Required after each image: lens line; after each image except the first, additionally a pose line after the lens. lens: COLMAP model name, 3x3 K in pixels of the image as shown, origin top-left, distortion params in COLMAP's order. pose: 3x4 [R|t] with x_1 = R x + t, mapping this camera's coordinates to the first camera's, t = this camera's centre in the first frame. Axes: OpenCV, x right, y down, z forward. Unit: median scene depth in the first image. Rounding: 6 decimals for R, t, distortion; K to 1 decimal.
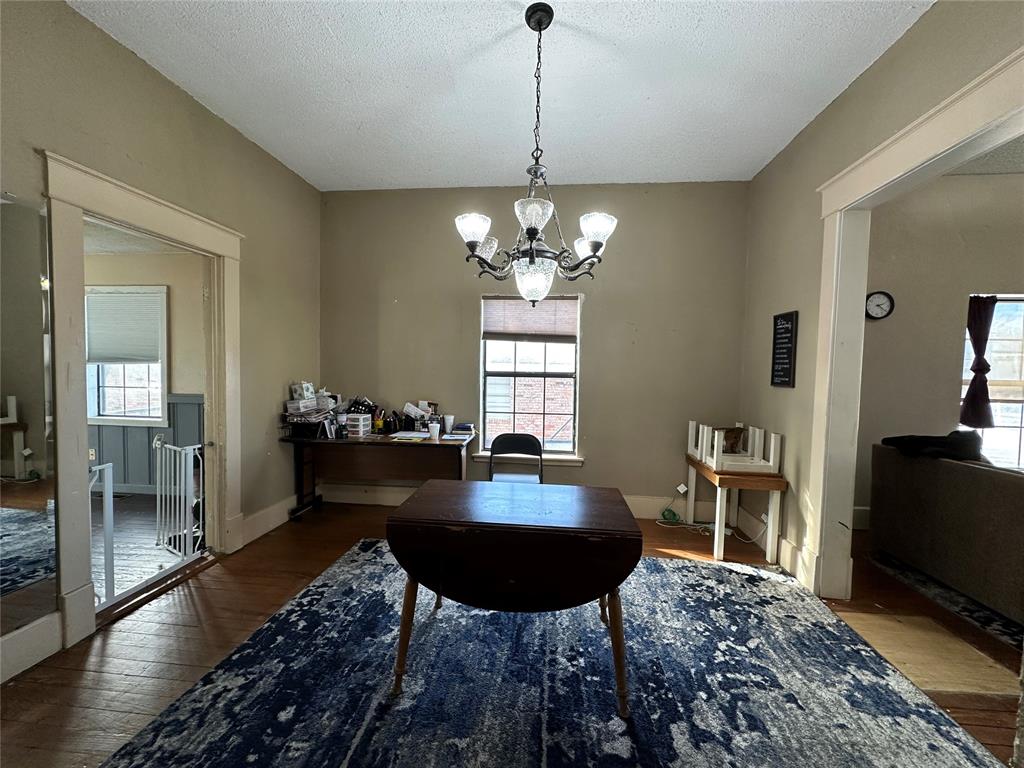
lens RADIAL K [[405.1, 0, 515.4], [0, 405.1, 385.4], [0, 0, 1]] dist [-0.001396, 0.000496]
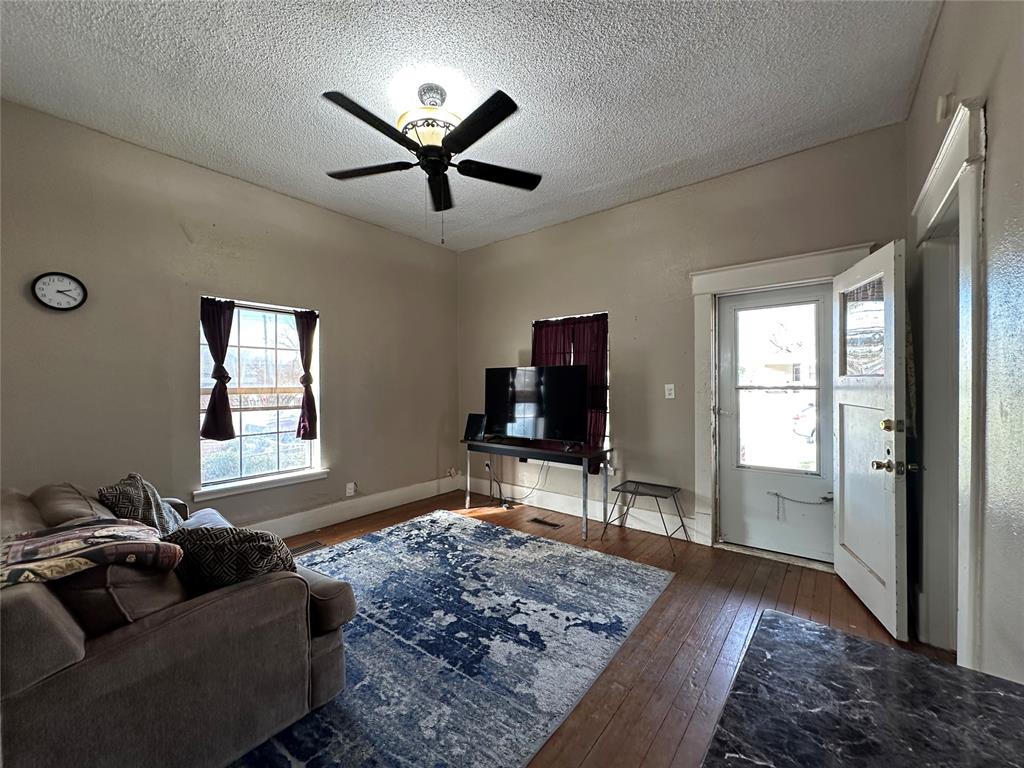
lens RADIAL K [[405.1, 0, 510.9], [0, 405.1, 383.0], [0, 0, 1]] dist [-0.001396, 0.000496]
pose [[0.522840, -0.027506, 0.851987, -0.625681], [0.056071, 0.998424, -0.002176, -0.007661], [-0.850585, 0.048909, 0.523559, -0.052843]]
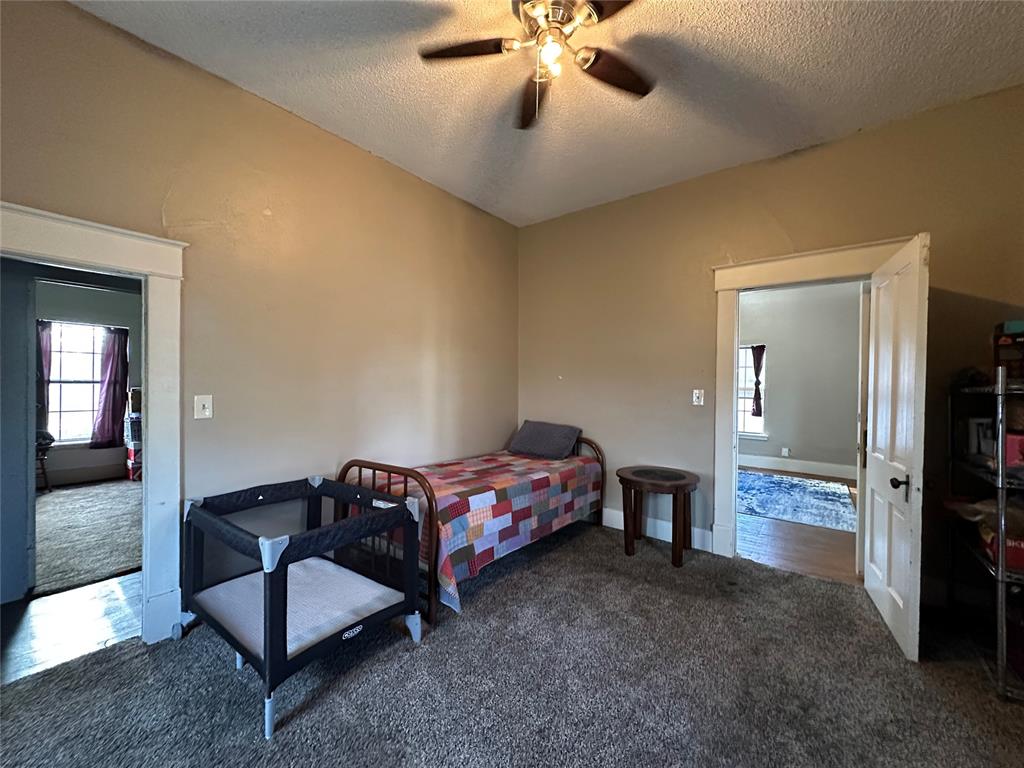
lens RADIAL K [[405.1, 0, 513.5], [0, 405.1, 386.3], [0, 0, 1]] dist [-0.001396, 0.000496]
pose [[0.859869, -0.006473, -0.510474, 0.353855], [-0.017669, 0.998943, -0.042430, 0.112562], [0.510210, 0.045504, 0.858845, -2.011536]]
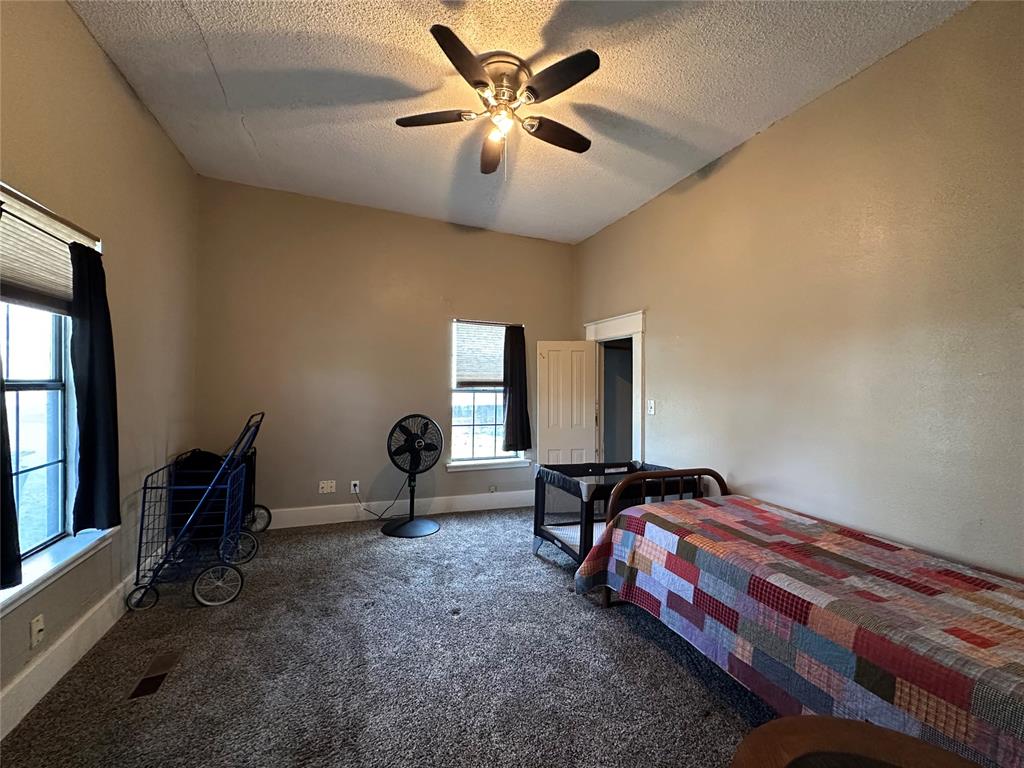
lens RADIAL K [[405.1, 0, 507.6], [0, 405.1, 385.8], [0, 0, 1]] dist [-0.001396, 0.000496]
pose [[-0.874545, -0.030909, -0.483958, 0.460573], [-0.051093, 0.998285, 0.028571, 0.032773], [0.482245, 0.049713, -0.874625, -0.427045]]
